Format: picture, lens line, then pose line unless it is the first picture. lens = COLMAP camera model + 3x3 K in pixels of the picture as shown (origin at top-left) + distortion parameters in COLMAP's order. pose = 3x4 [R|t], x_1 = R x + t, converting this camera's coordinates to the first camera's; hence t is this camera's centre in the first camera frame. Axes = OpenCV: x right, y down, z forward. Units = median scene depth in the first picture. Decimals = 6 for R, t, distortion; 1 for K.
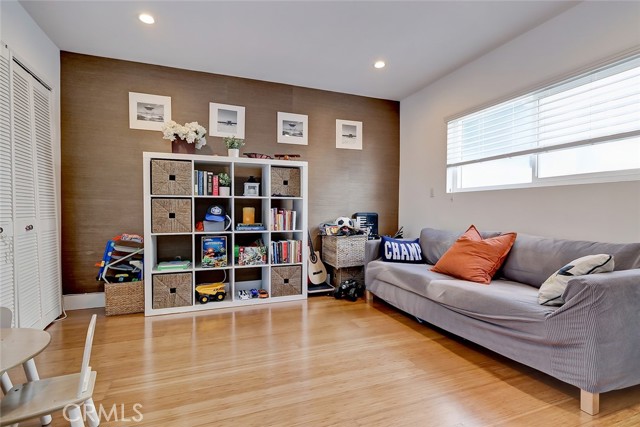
lens RADIAL K [[307.8, 0, 320.0], [0, 307.8, 213.5], [0, 0, 1]] dist [0.015166, 0.000228]
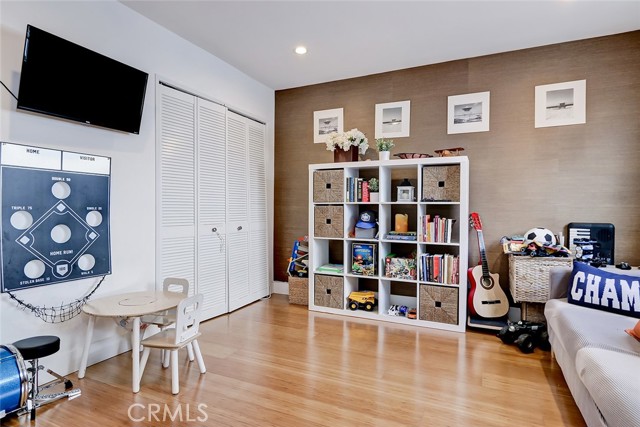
lens RADIAL K [[355.7, 0, 320.0], [0, 355.7, 213.5], [0, 0, 1]] dist [0.032715, -0.000336]
pose [[0.695526, 0.008871, -0.718446, 0.358769], [-0.011302, 0.999935, 0.001405, -0.020333], [0.718412, 0.007143, 0.695581, 0.111635]]
